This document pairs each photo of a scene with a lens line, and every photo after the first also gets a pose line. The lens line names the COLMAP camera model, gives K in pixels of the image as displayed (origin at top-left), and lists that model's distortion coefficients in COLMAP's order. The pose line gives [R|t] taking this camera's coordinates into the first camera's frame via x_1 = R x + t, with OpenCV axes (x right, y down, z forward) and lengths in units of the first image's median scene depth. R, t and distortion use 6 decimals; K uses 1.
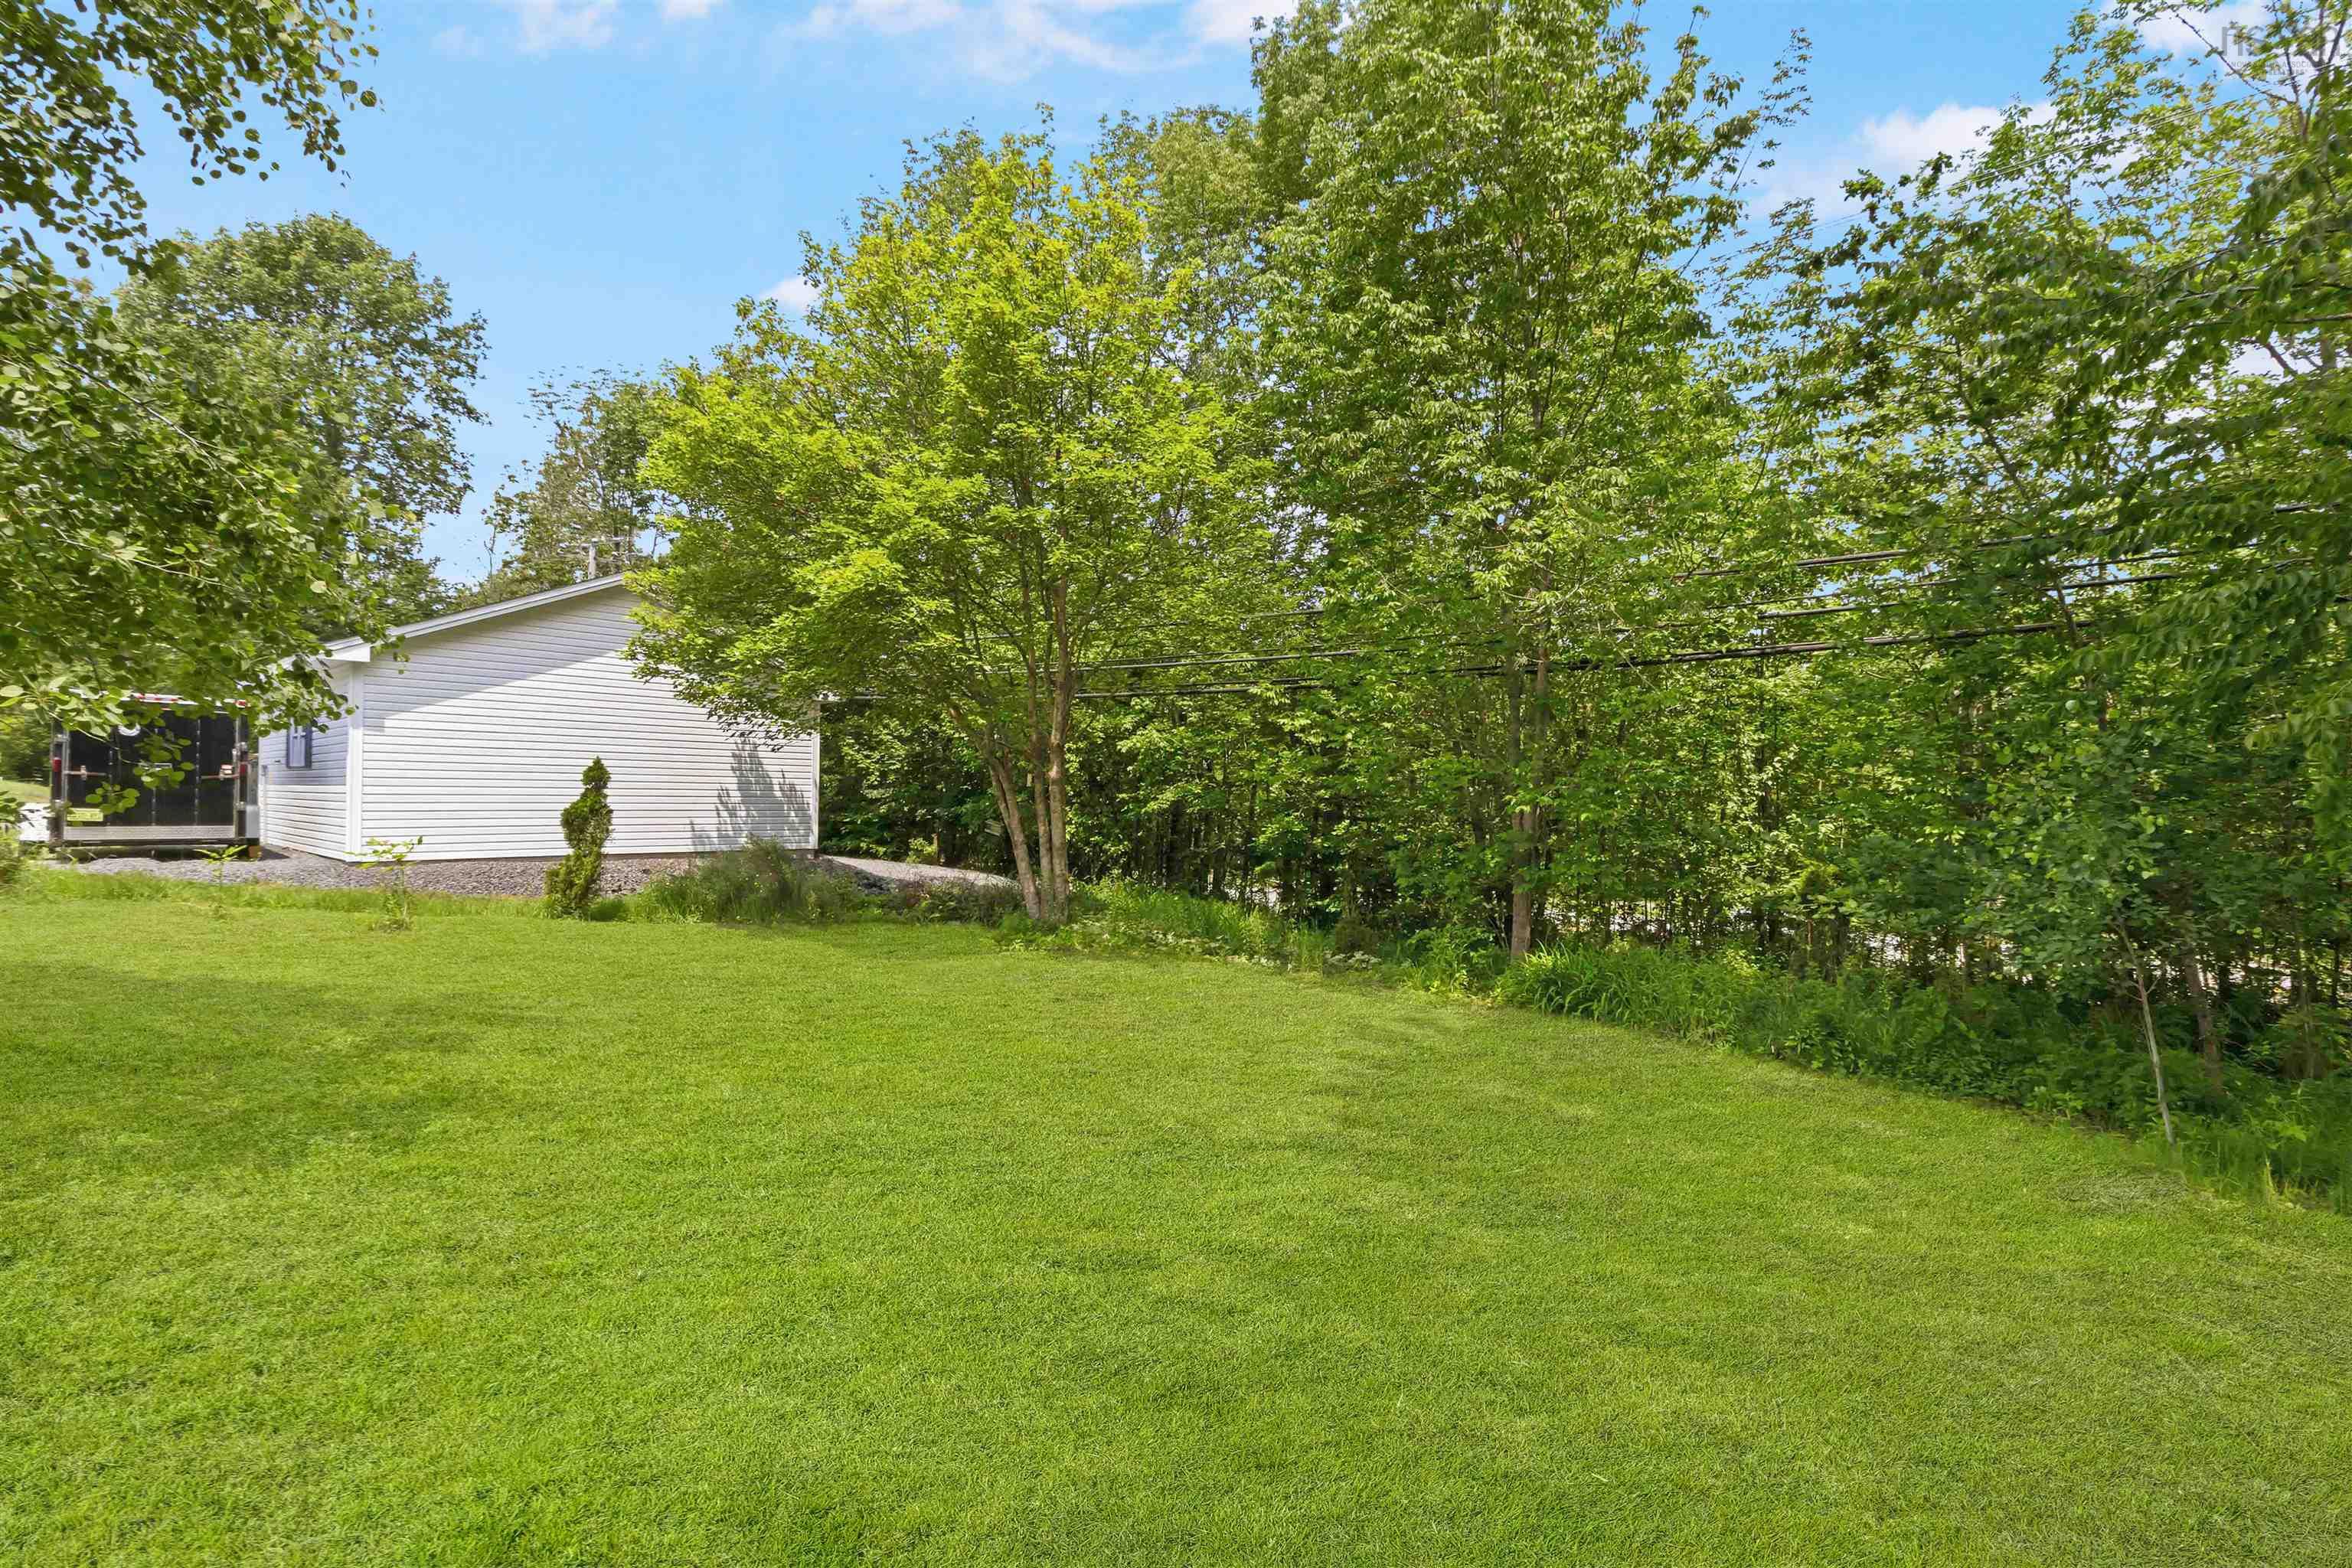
lens RADIAL K [[1086.9, 0, 1178.3], [0, 1086.9, 784.1], [0, 0, 1]] dist [0.001509, -0.000425]
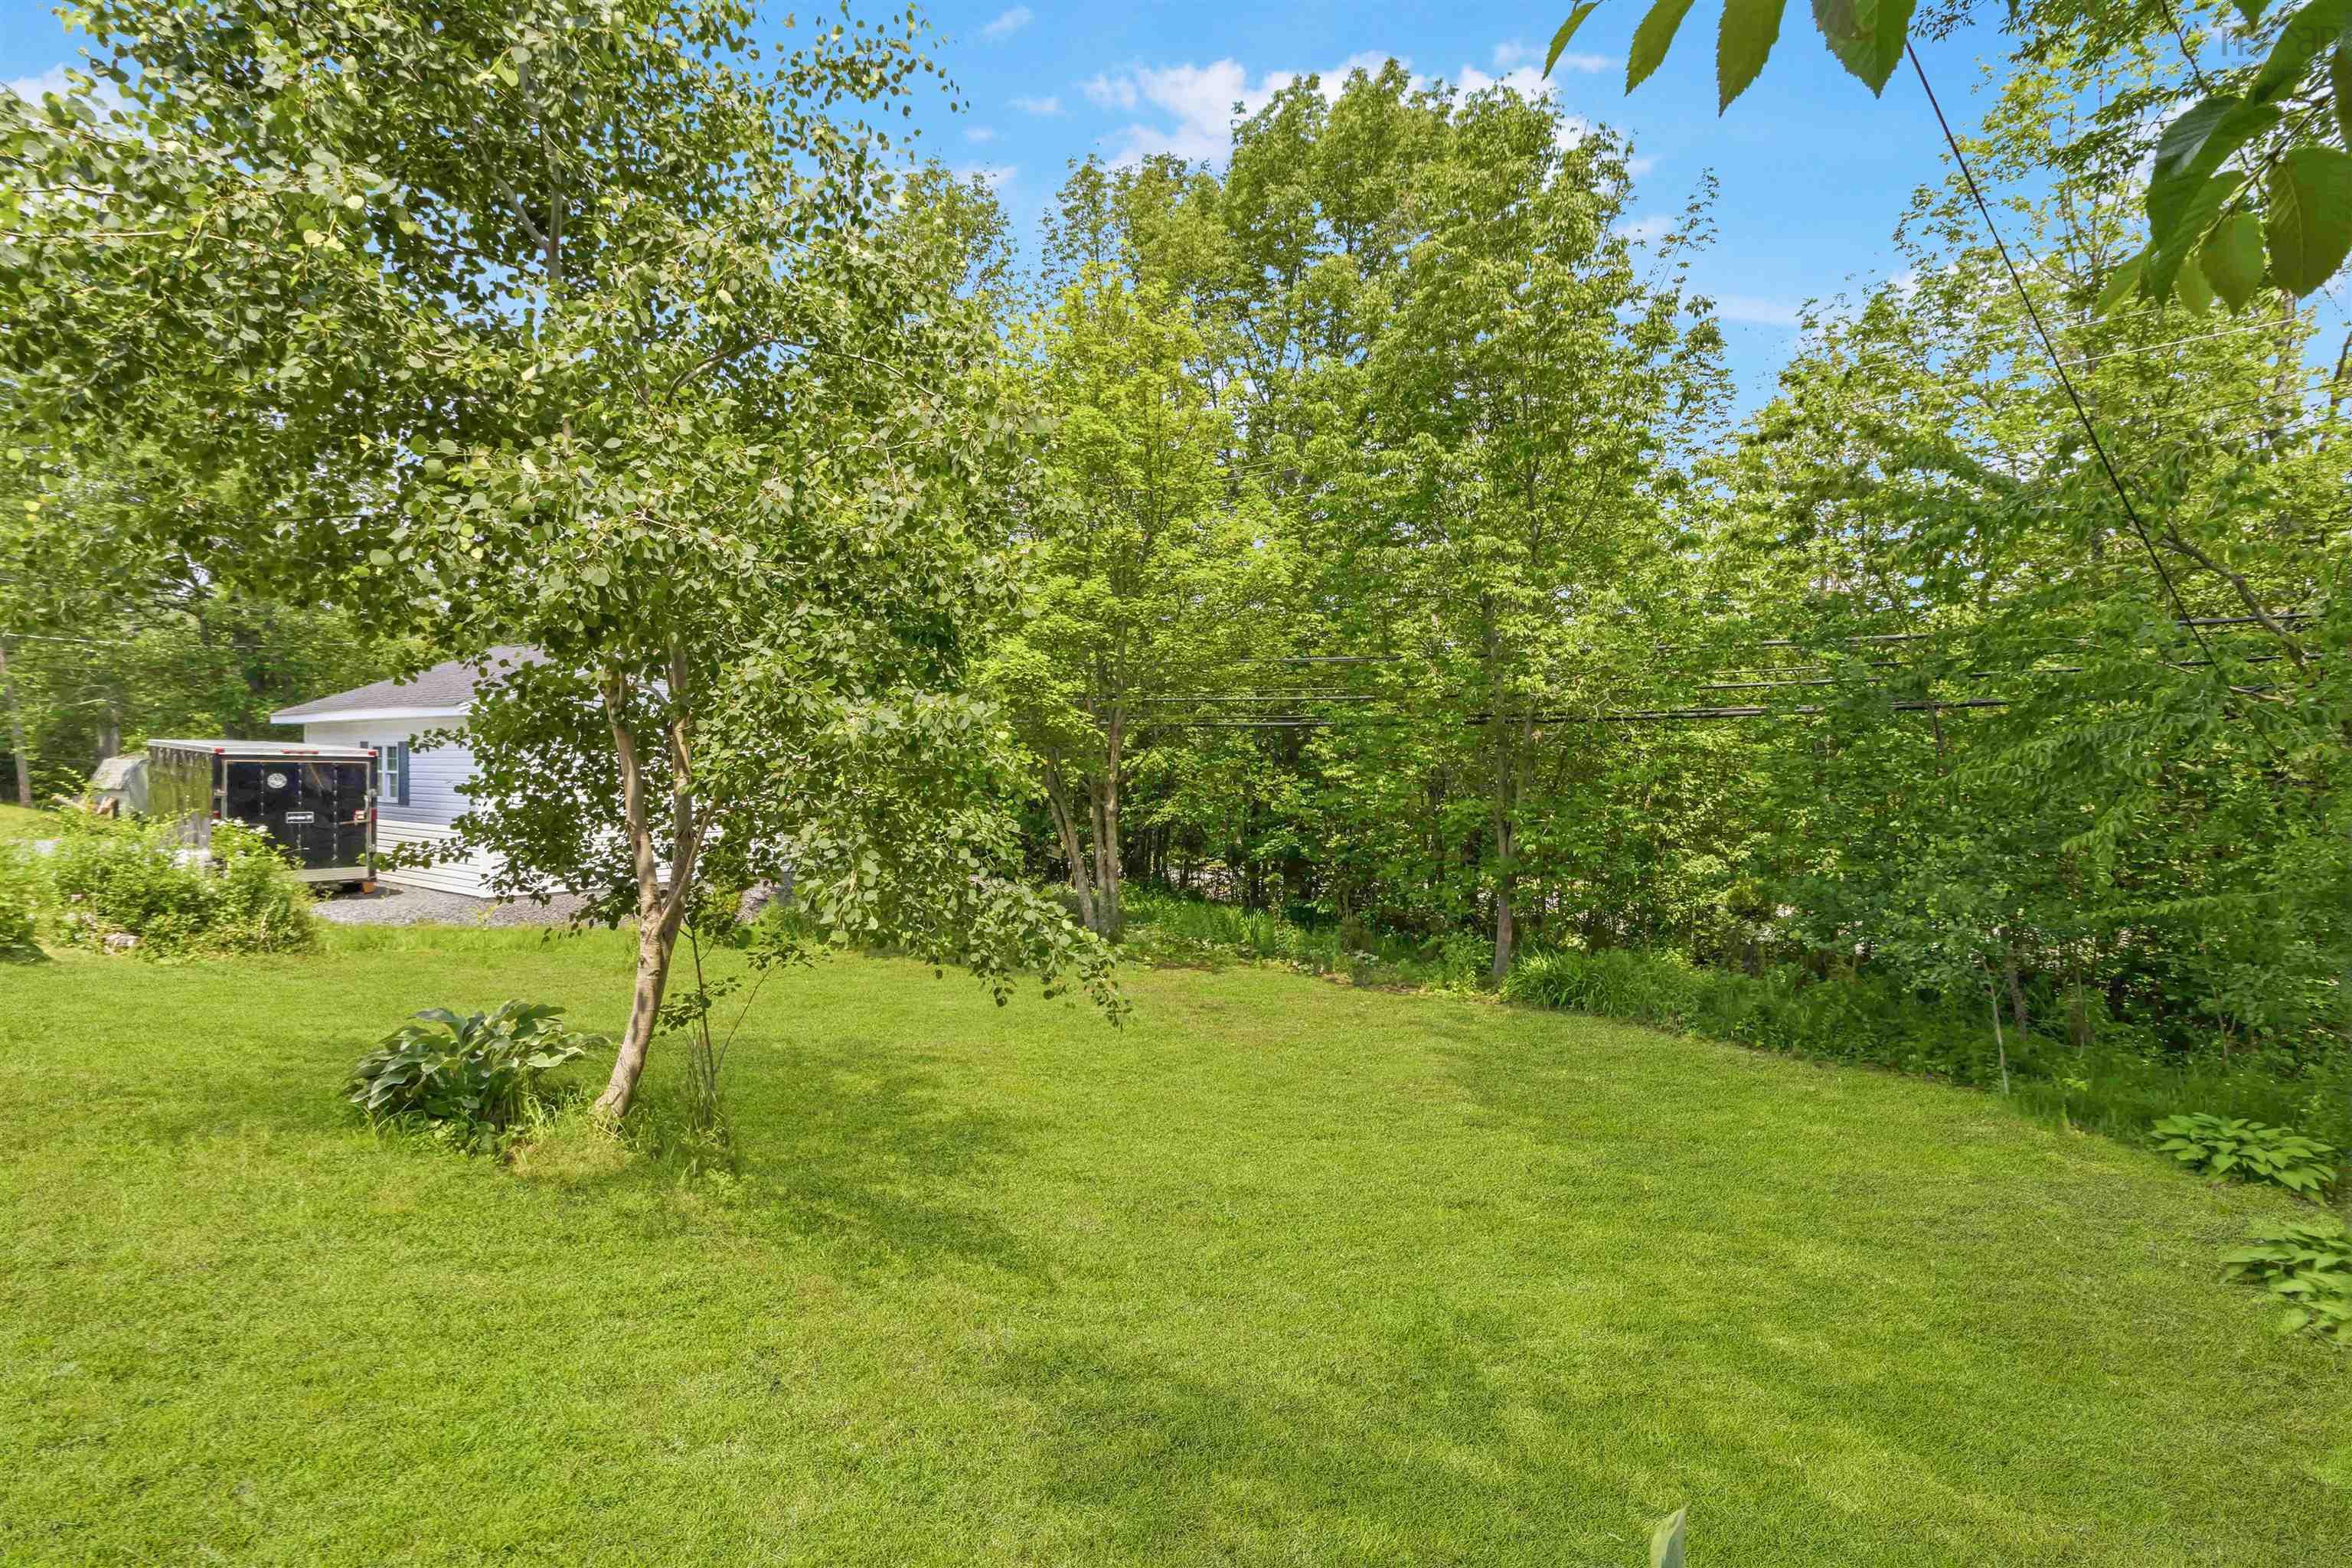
lens RADIAL K [[1086.9, 0, 1174.1], [0, 1086.9, 783.3], [0, 0, 1]] dist [0.001509, -0.000425]
pose [[0.992414, -0.007125, 0.122737, -0.243981], [0.003242, 0.999489, 0.031814, -0.090765], [-0.122901, -0.031175, 0.991929, -0.200238]]
